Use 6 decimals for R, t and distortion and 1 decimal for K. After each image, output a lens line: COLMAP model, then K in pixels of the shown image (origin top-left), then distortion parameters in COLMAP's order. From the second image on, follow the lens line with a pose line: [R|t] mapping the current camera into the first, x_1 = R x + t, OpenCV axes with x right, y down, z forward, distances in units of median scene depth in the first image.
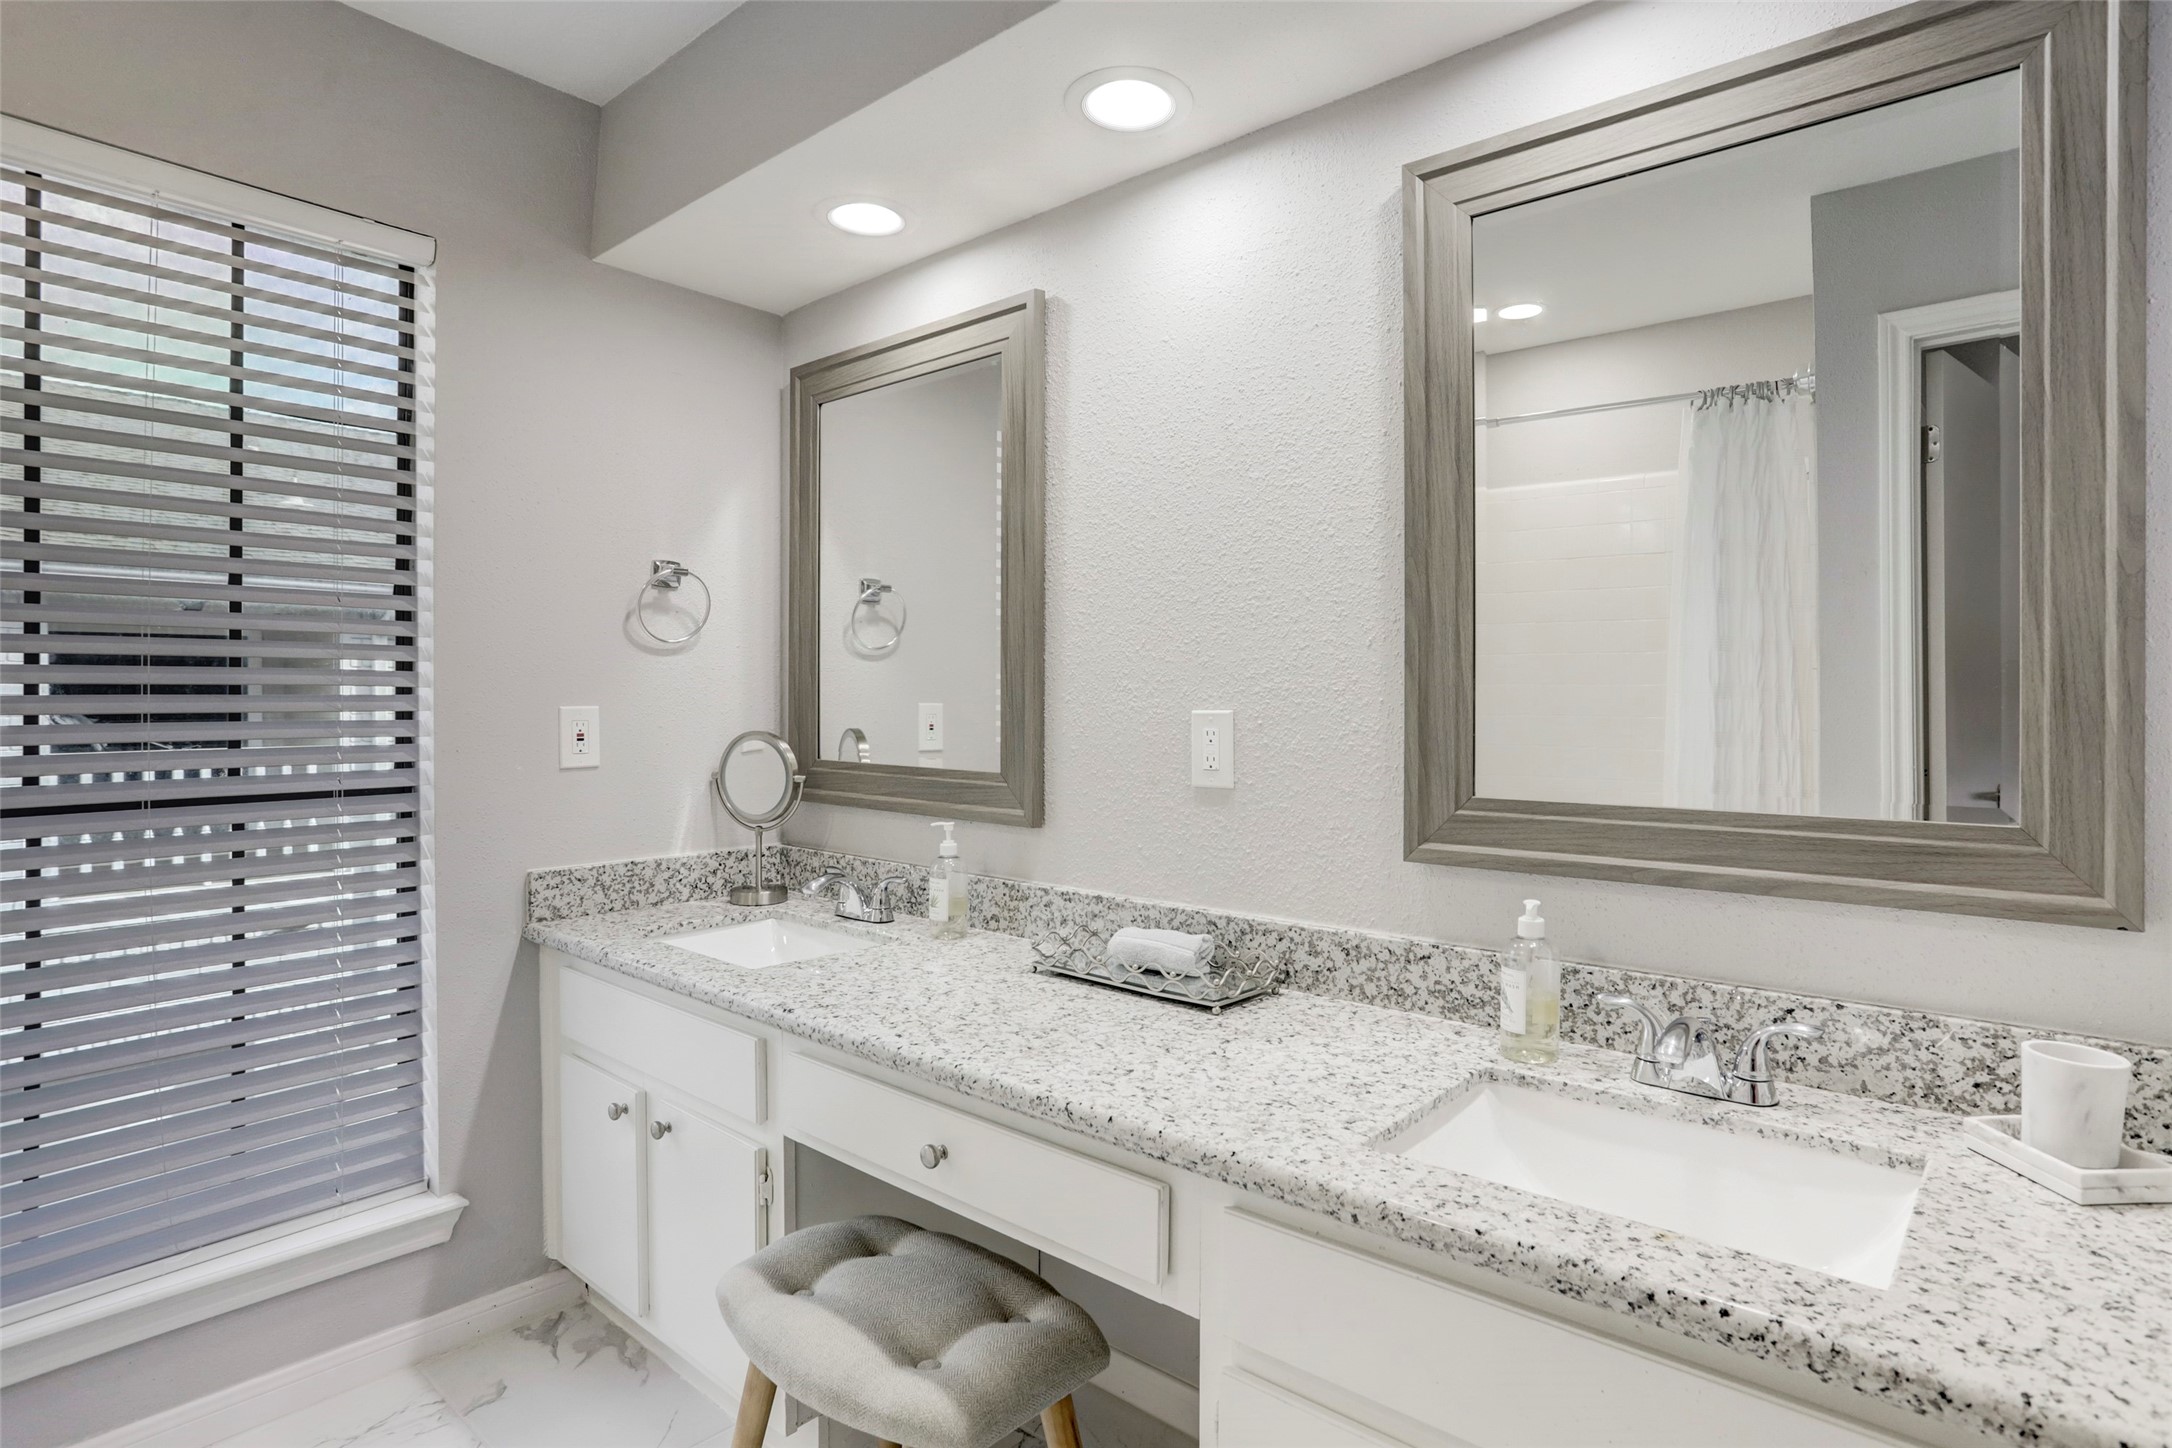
lens RADIAL K [[1074.1, 0, 1089.3], [0, 1074.1, 693.0], [0, 0, 1]] dist [-0.070978, 0.037874]
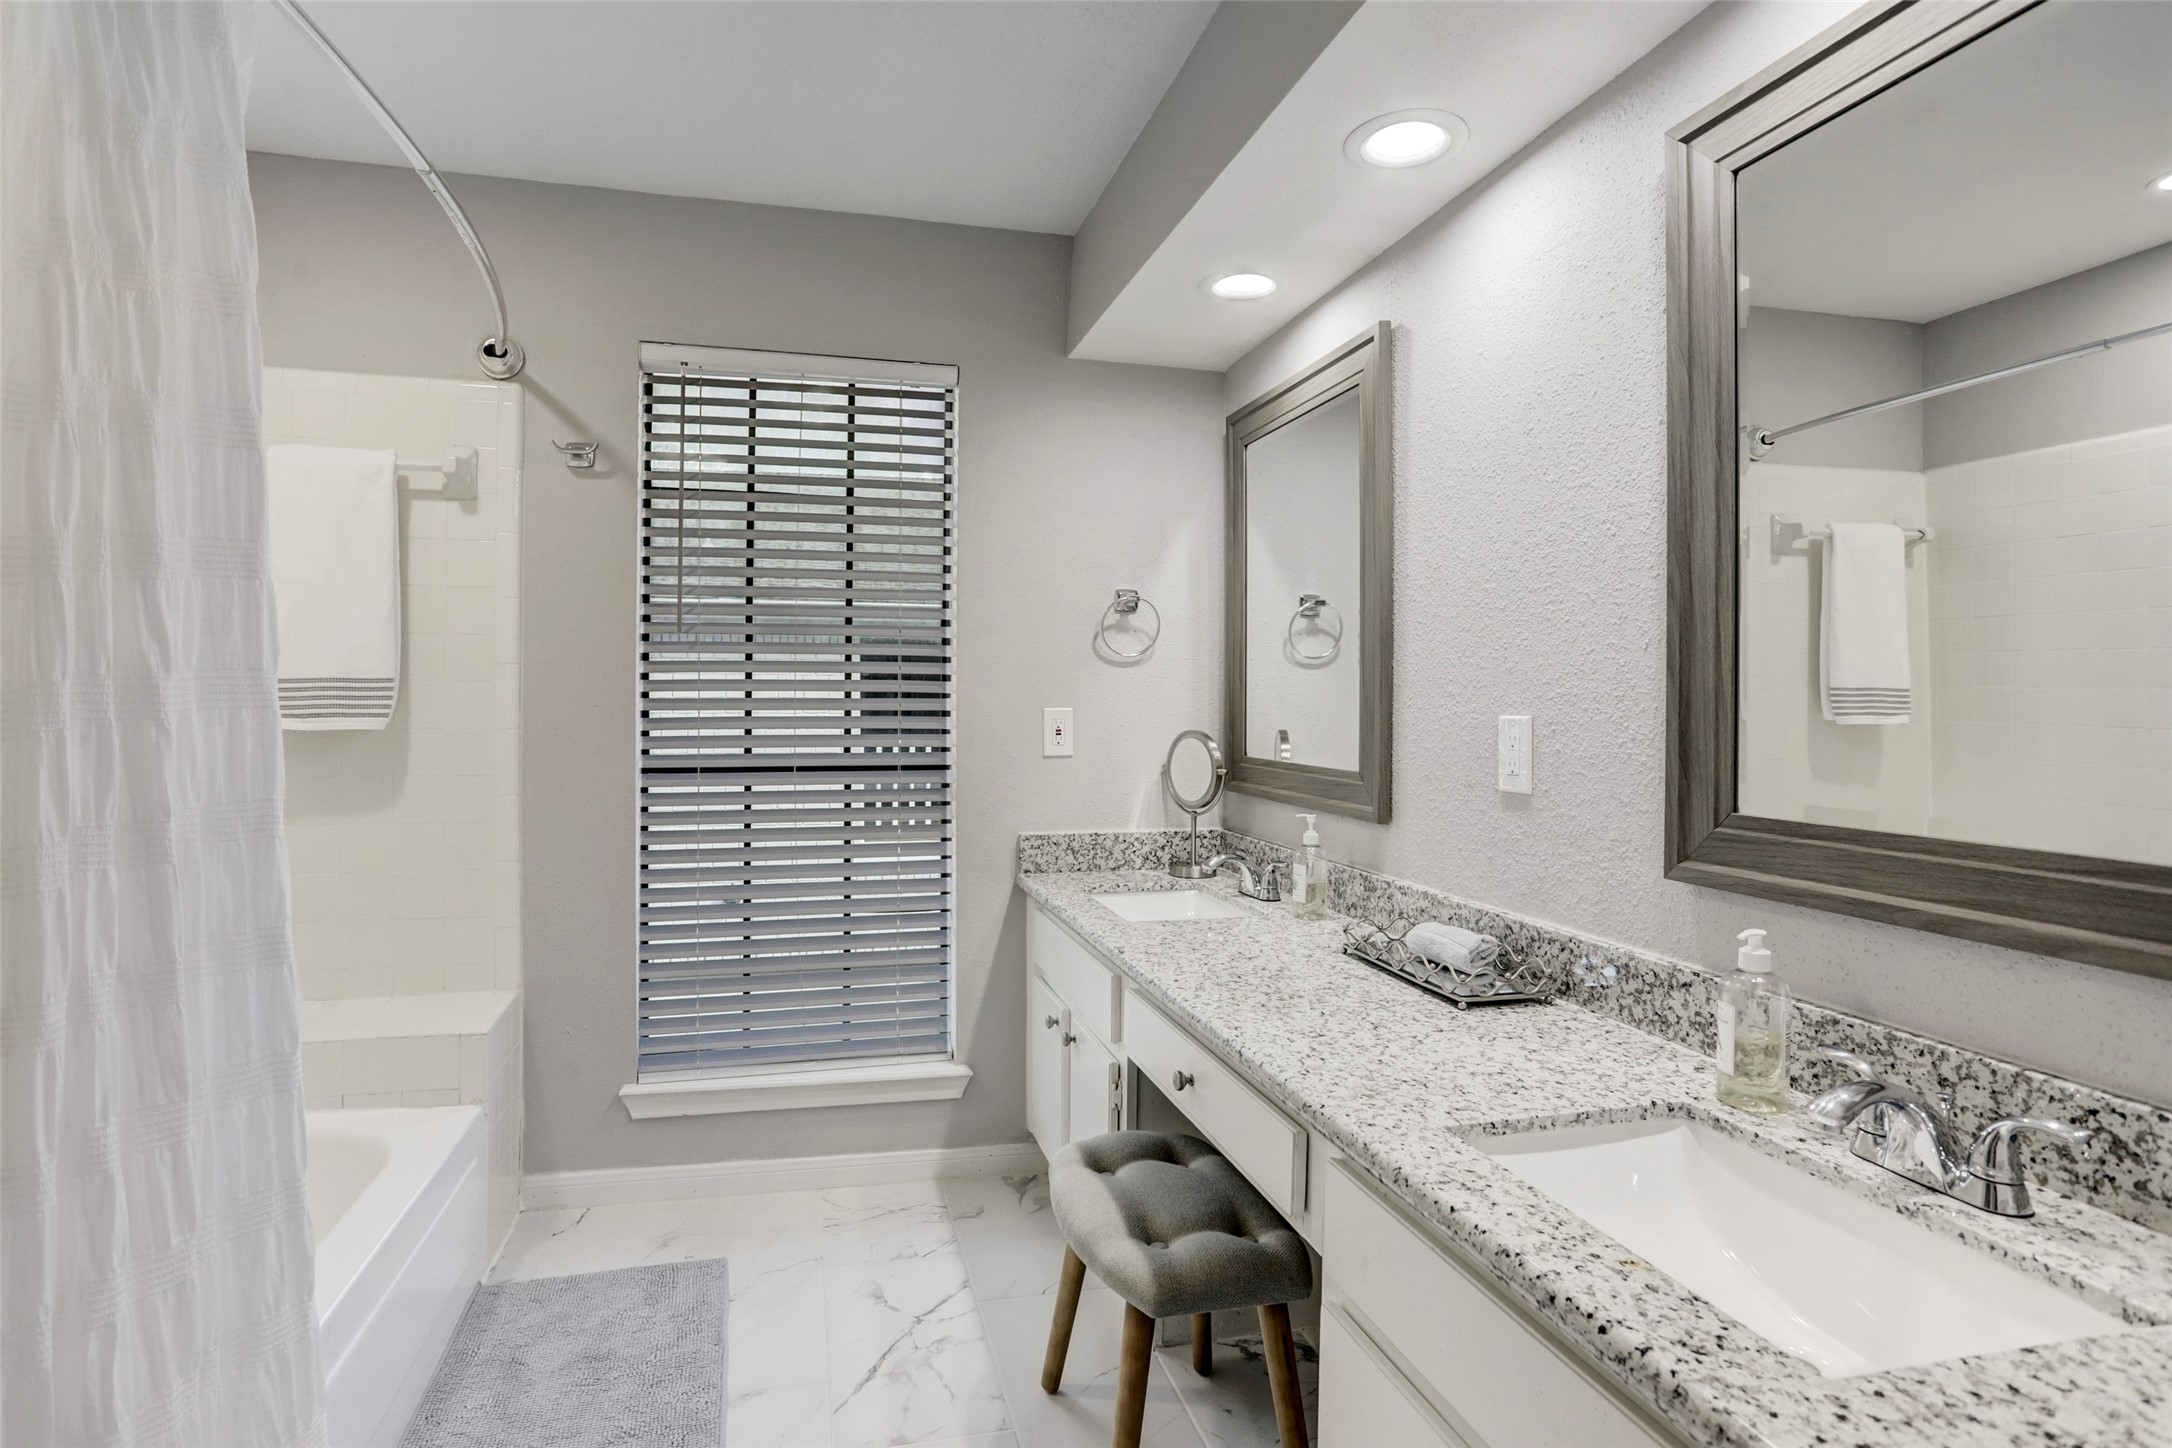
lens RADIAL K [[1074.1, 0, 1089.3], [0, 1074.1, 693.0], [0, 0, 1]] dist [-0.070978, 0.037874]
pose [[0.811606, -0.001904, -0.584202, 0.425603], [-0.000836, 0.999990, -0.004421, -0.000576], [0.584204, 0.004077, 0.811596, -0.045881]]
